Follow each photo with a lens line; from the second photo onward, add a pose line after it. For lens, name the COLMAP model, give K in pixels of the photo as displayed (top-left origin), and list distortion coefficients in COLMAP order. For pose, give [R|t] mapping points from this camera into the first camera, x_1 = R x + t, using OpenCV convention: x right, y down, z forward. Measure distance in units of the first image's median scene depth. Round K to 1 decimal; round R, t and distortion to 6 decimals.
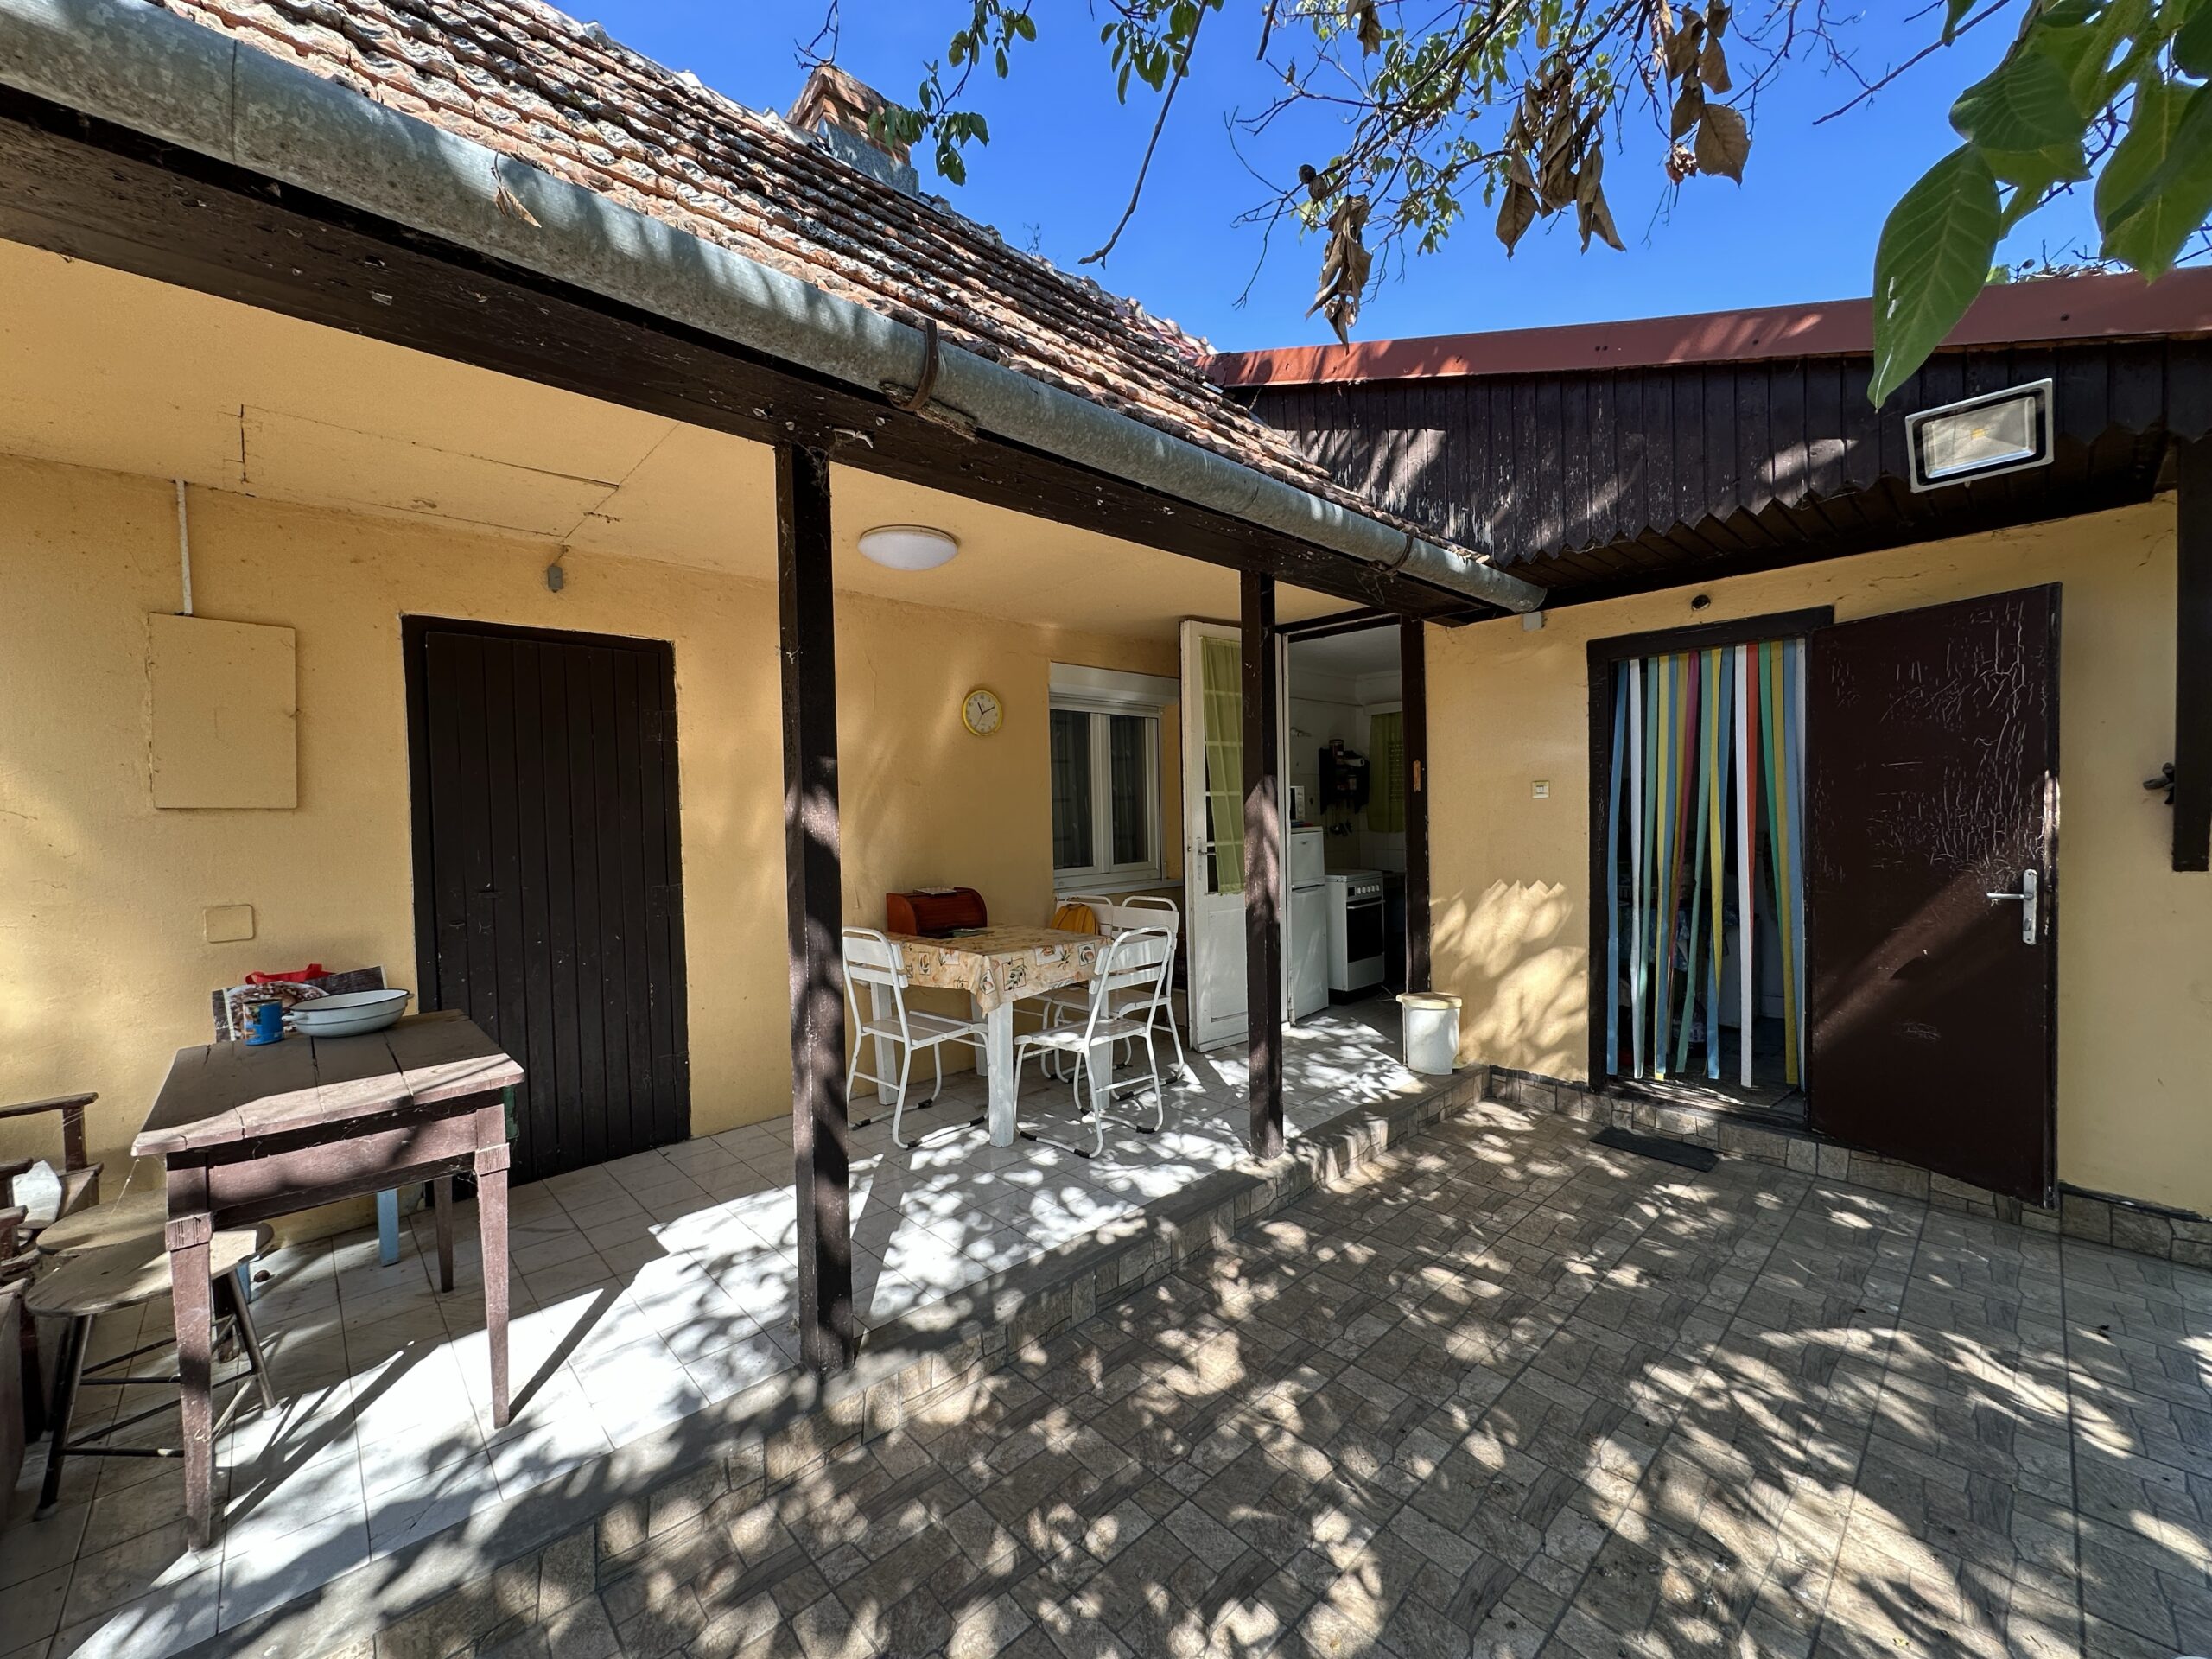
lens RADIAL K [[879.5, 0, 1104.9], [0, 879.5, 835.0], [0, 0, 1]] dist [0.000347, 0.000009]
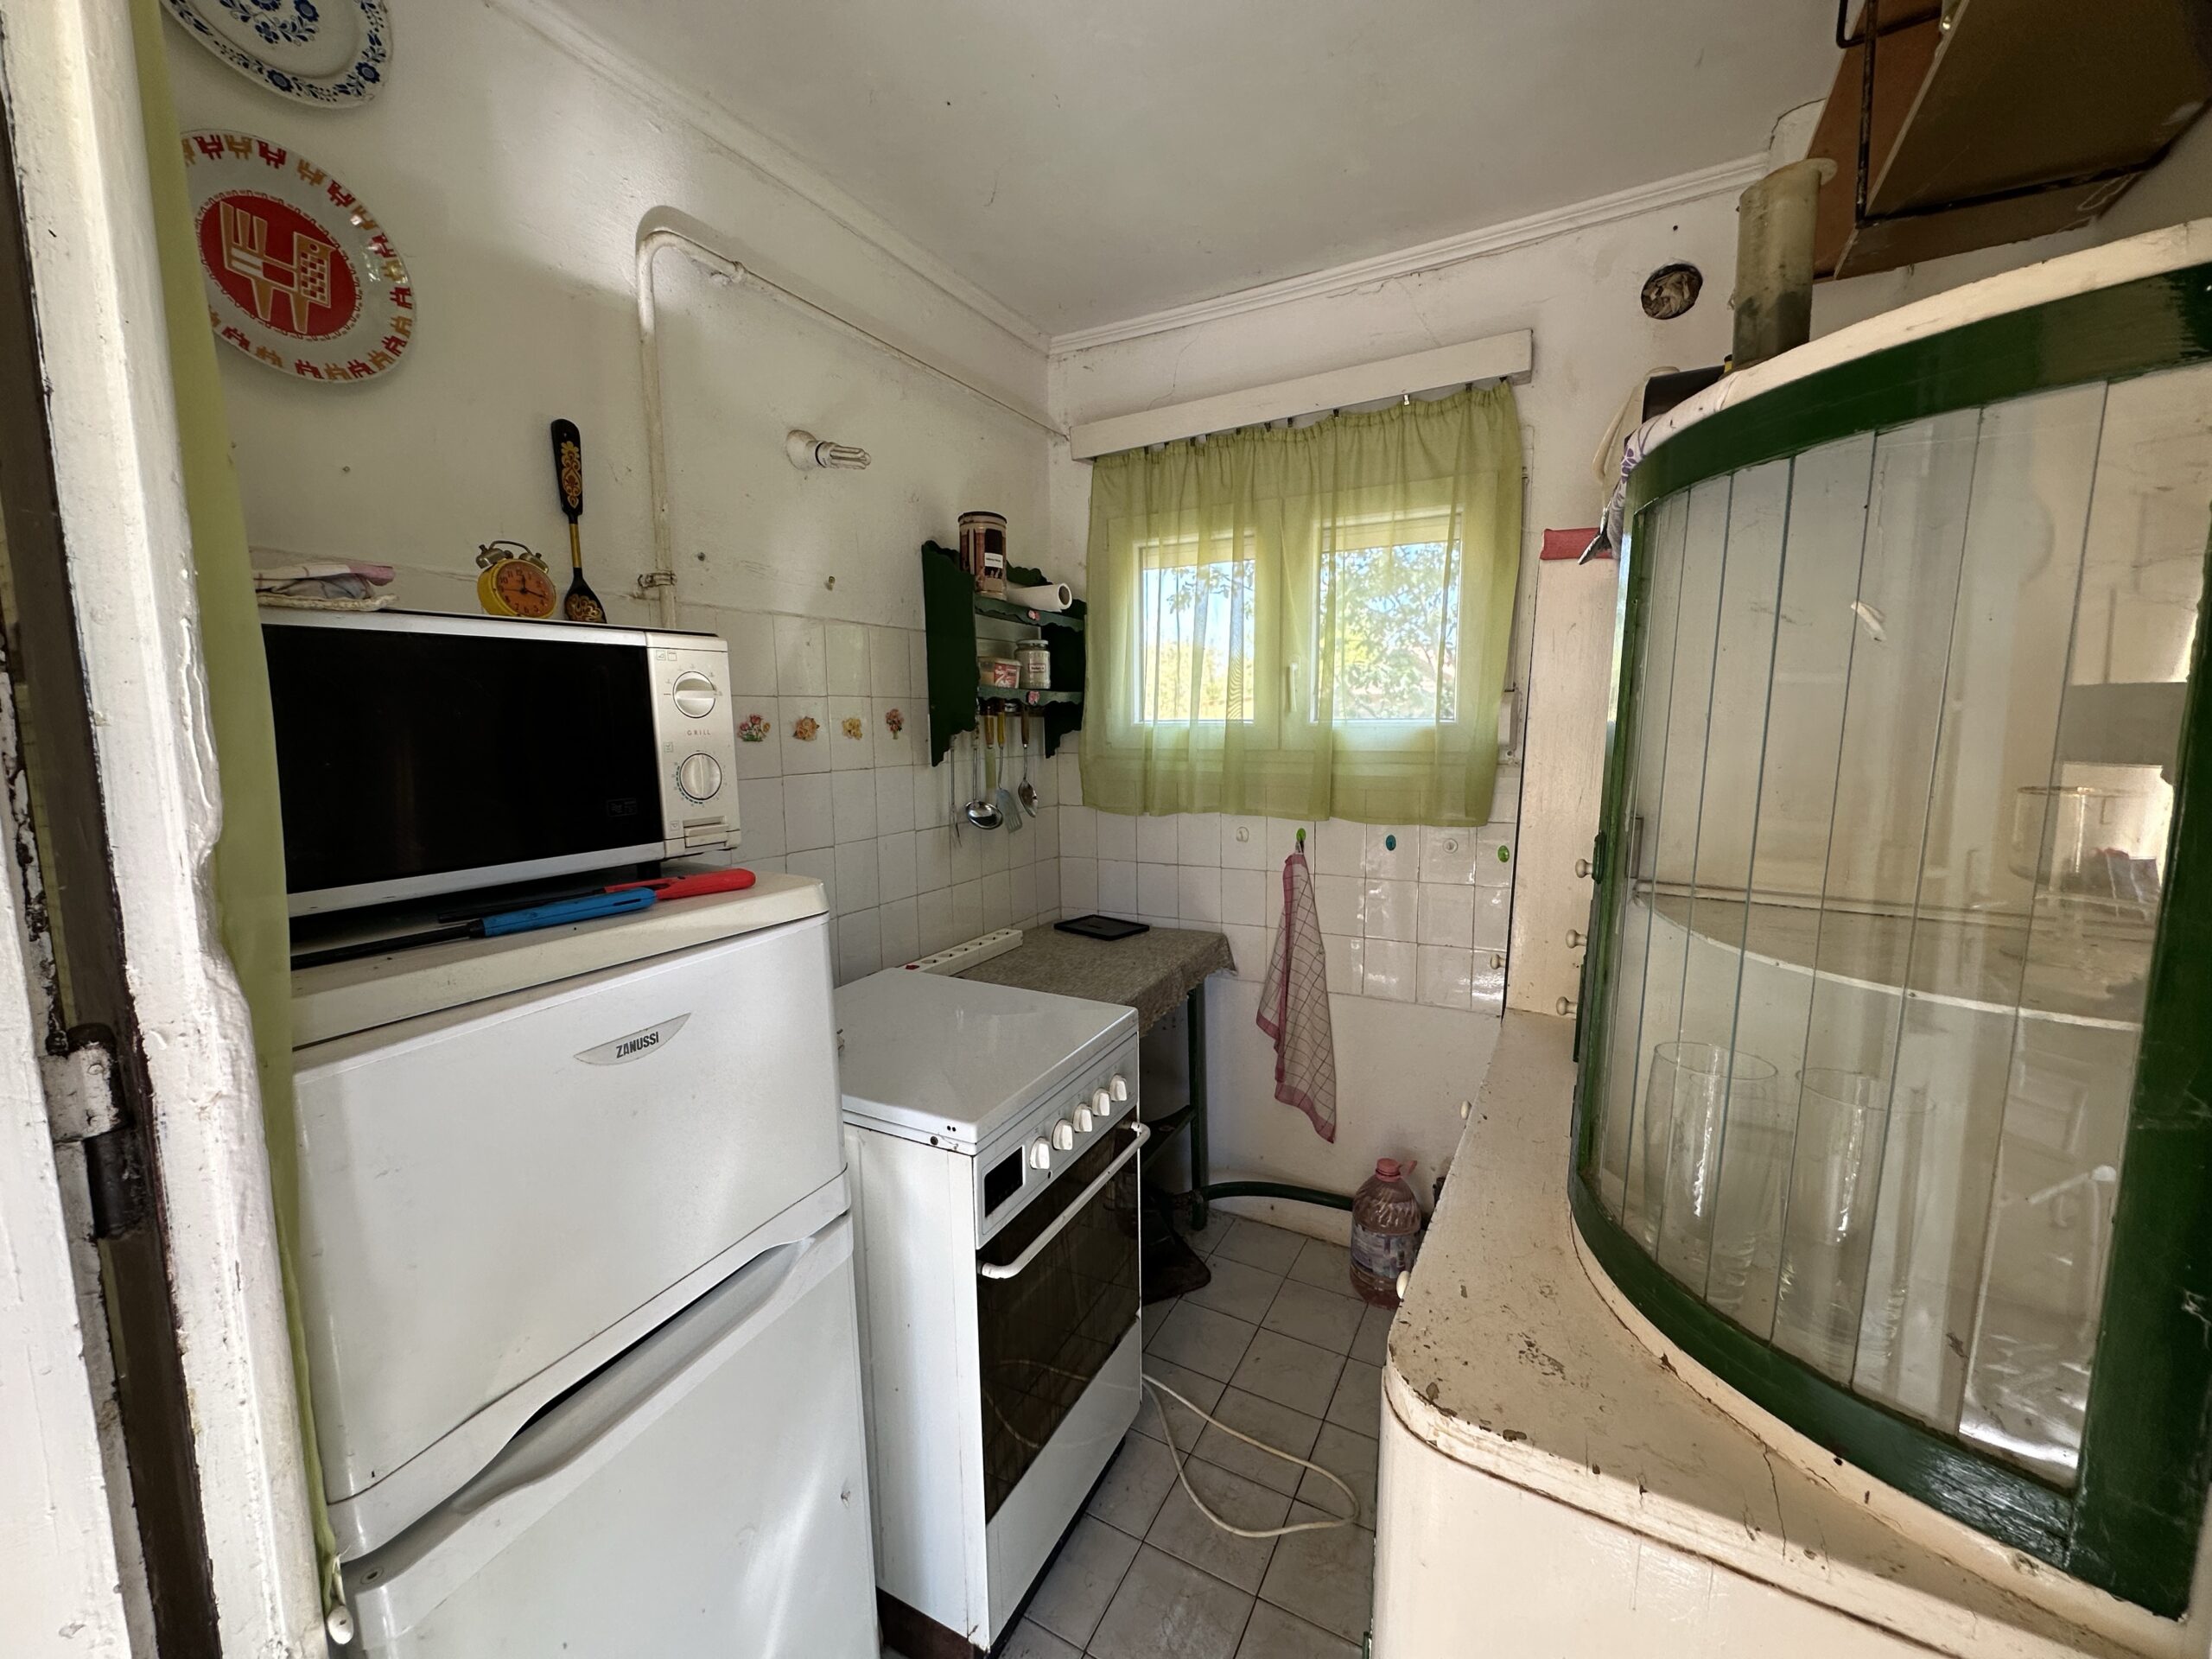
lens RADIAL K [[879.5, 0, 1103.2], [0, 879.5, 822.1], [0, 0, 1]] dist [0.000347, 0.000009]
pose [[0.947275, -0.017037, 0.319969, 0.205337], [-0.015541, 0.994967, 0.098988, -0.034316], [-0.320045, -0.098741, 0.942243, 0.696023]]
